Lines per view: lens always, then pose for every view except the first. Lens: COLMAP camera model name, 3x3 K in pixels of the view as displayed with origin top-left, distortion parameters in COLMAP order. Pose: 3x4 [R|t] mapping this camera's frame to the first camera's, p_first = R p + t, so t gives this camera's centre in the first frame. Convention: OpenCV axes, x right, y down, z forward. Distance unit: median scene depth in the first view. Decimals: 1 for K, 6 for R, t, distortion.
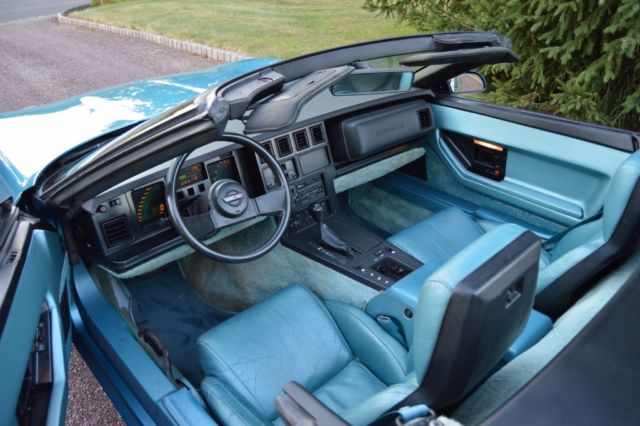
lens RADIAL K [[509.1, 0, 320.0], [0, 509.1, 213.0], [0, 0, 1]] dist [-0.098504, 0.050557]
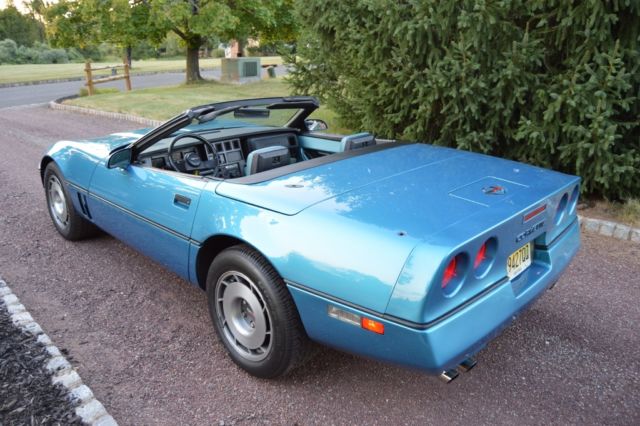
lens RADIAL K [[509.1, 0, 320.0], [0, 509.1, 213.0], [0, 0, 1]] dist [-0.098504, 0.050557]
pose [[0.997935, -0.003935, 0.064118, 0.117727], [0.015148, 0.984388, -0.175359, 0.284841], [-0.062427, 0.175968, 0.982414, -0.594565]]
